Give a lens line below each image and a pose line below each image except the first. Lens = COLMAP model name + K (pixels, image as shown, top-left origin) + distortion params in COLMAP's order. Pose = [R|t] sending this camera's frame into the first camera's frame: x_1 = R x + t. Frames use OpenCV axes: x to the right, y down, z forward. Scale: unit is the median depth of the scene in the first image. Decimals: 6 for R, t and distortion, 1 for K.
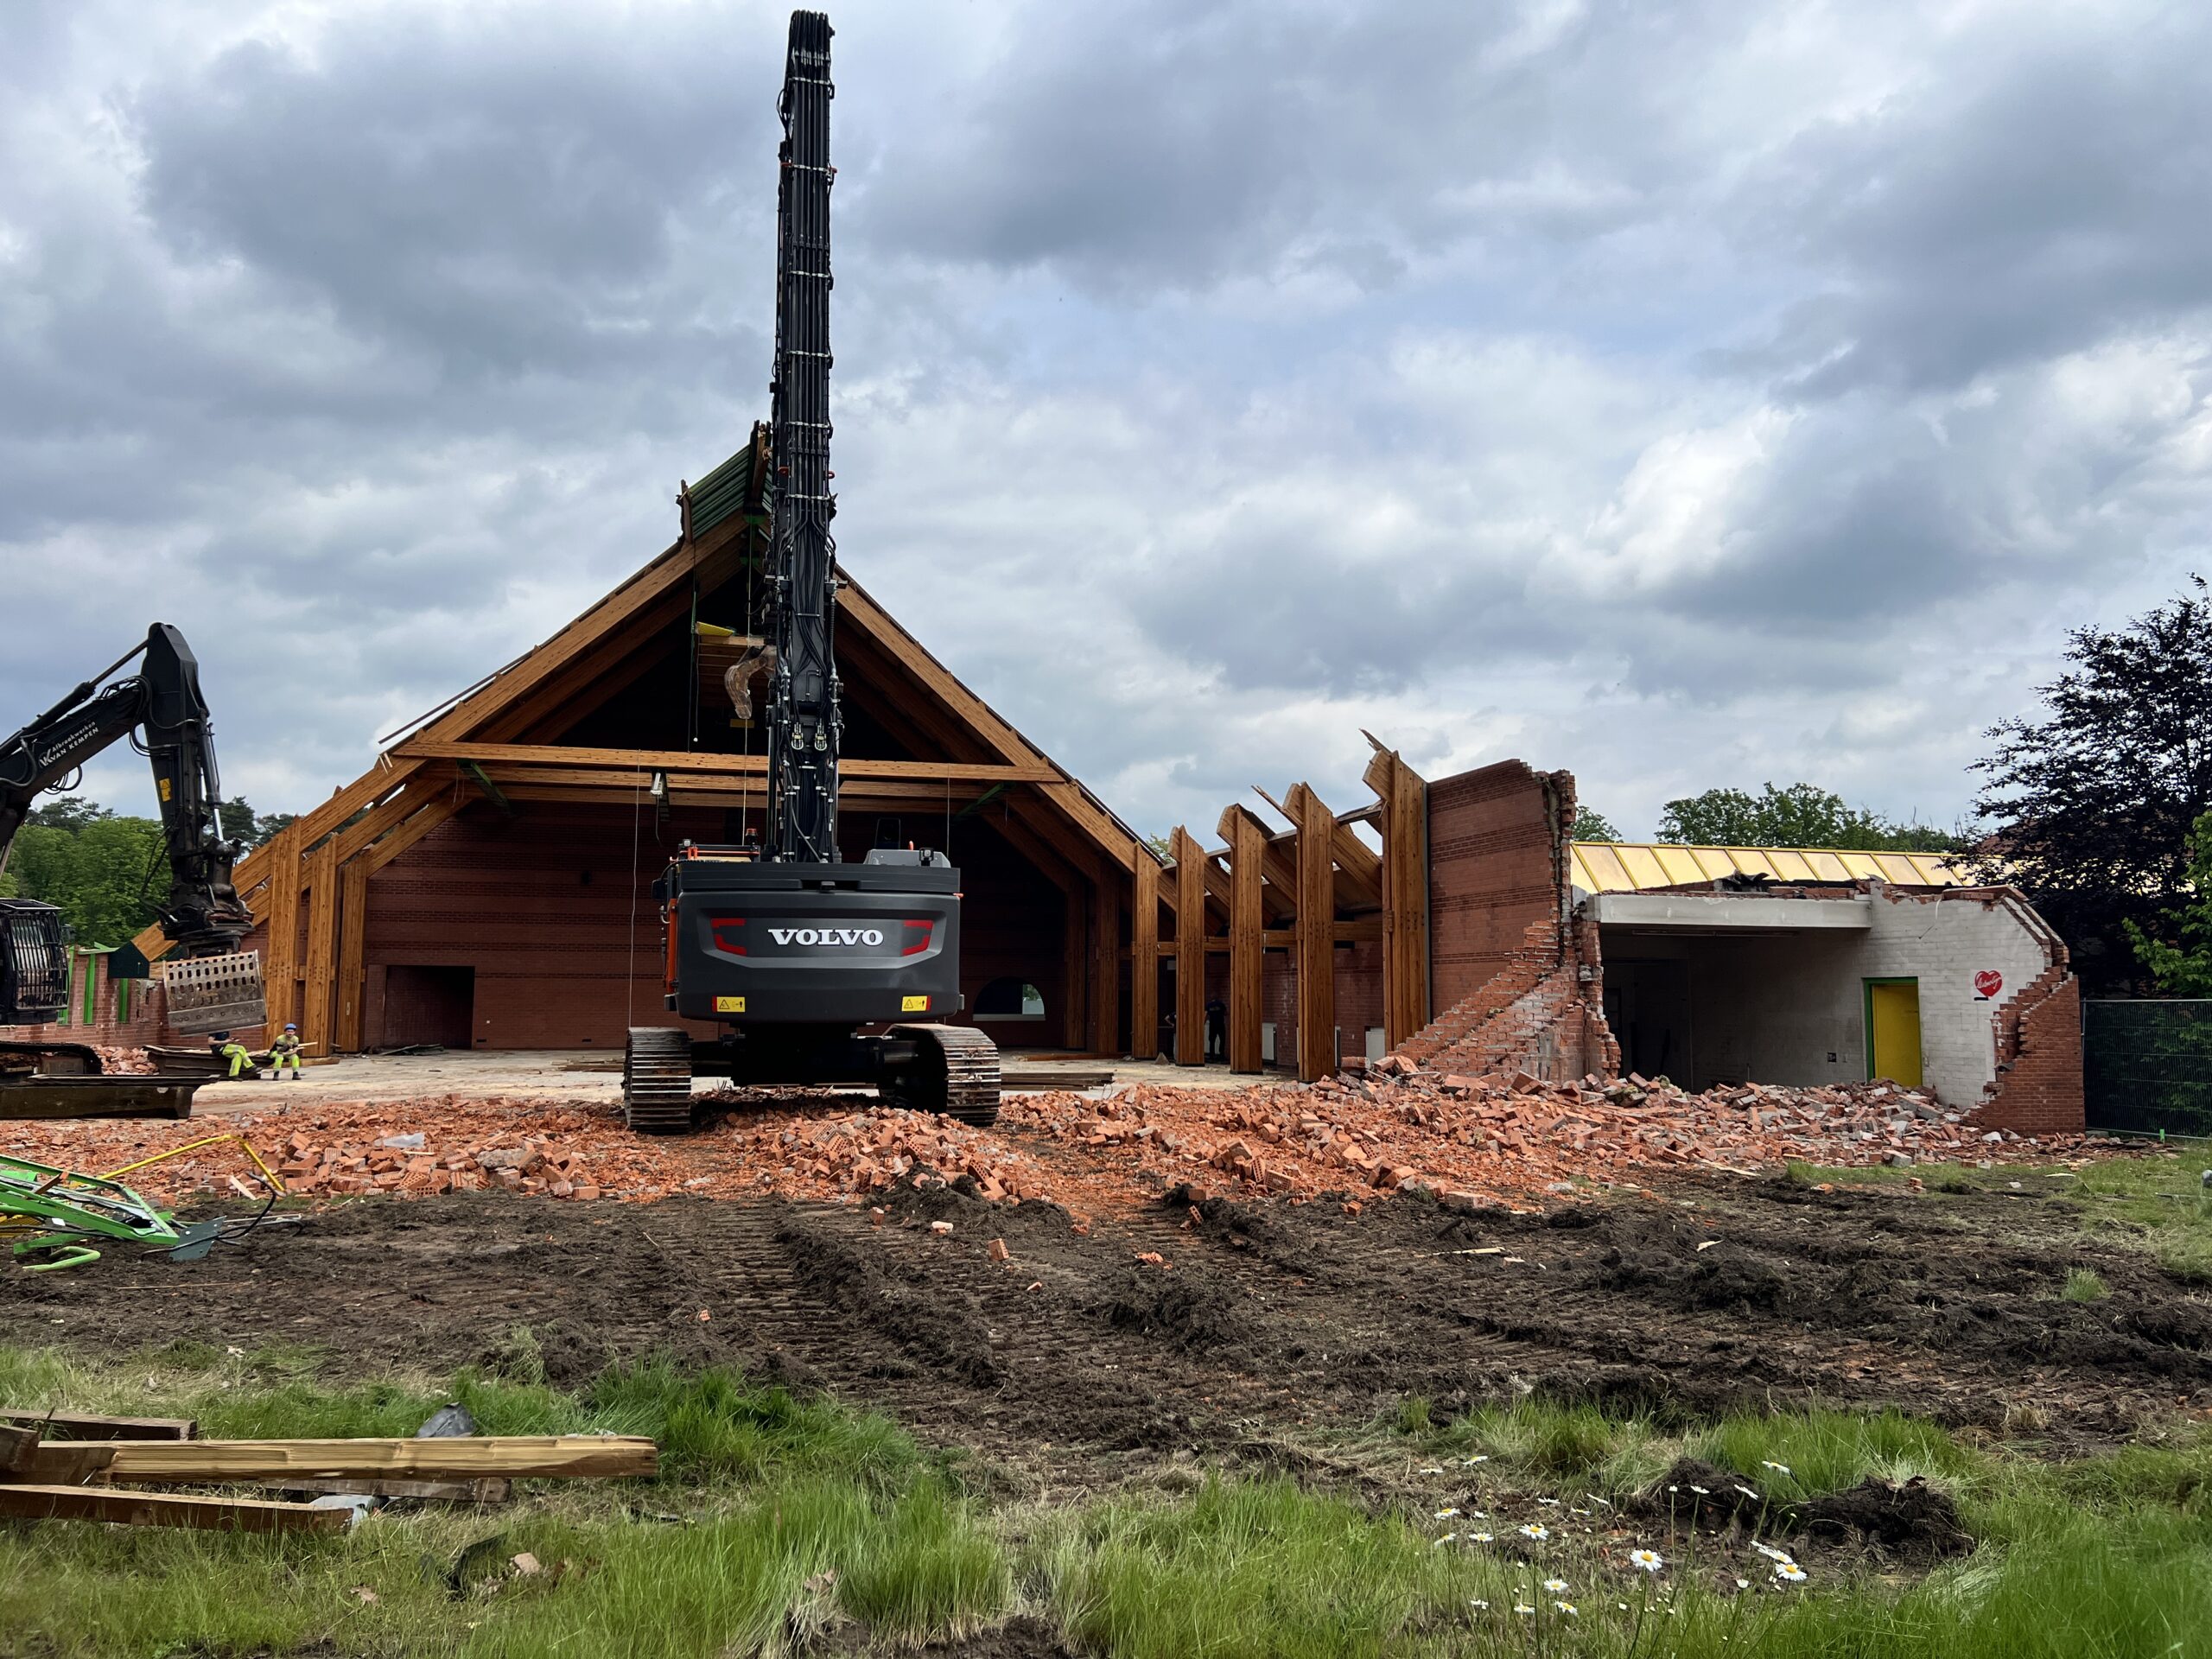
lens RADIAL K [[1658.6, 0, 1106.3], [0, 1658.6, 845.7], [0, 0, 1]] dist [0.066025, -0.076472]
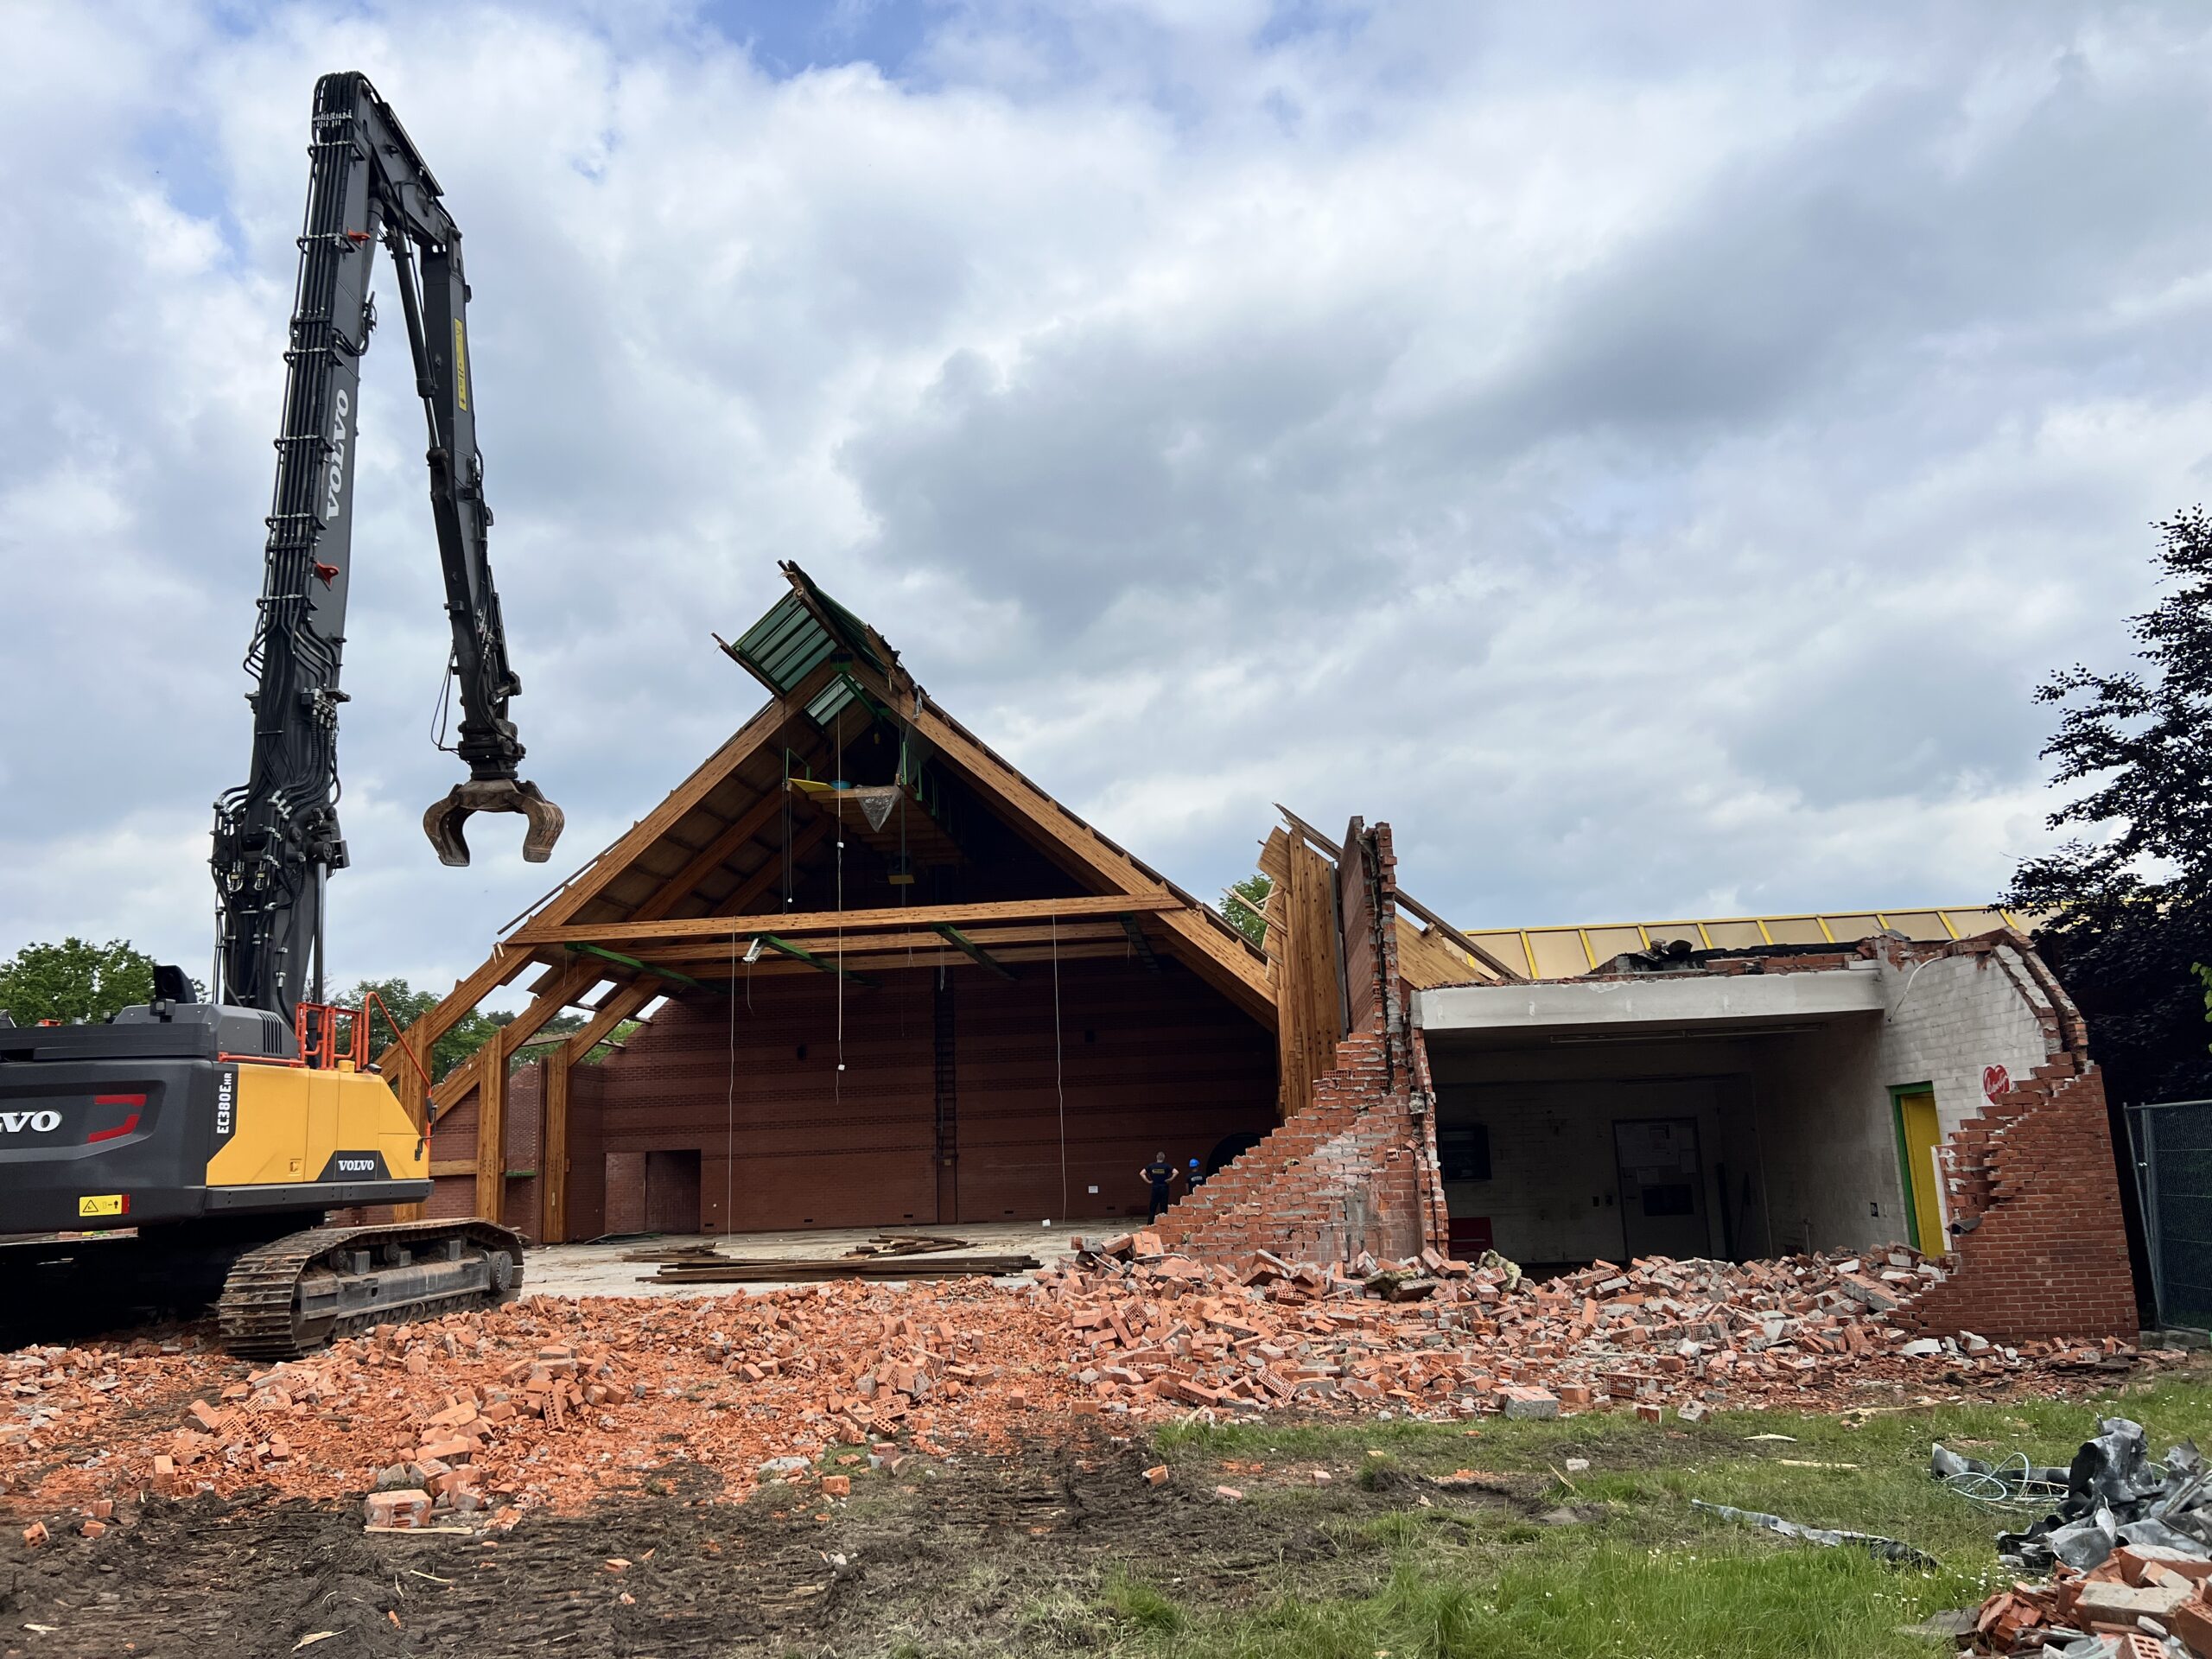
lens RADIAL K [[1658.6, 0, 1090.1], [0, 1658.6, 848.4], [0, 0, 1]] dist [0.066025, -0.076472]
pose [[0.941391, -0.104773, -0.320634, 0.397316], [0.075154, 0.991793, -0.103432, 0.032241], [0.328839, 0.073273, 0.941539, 0.283326]]
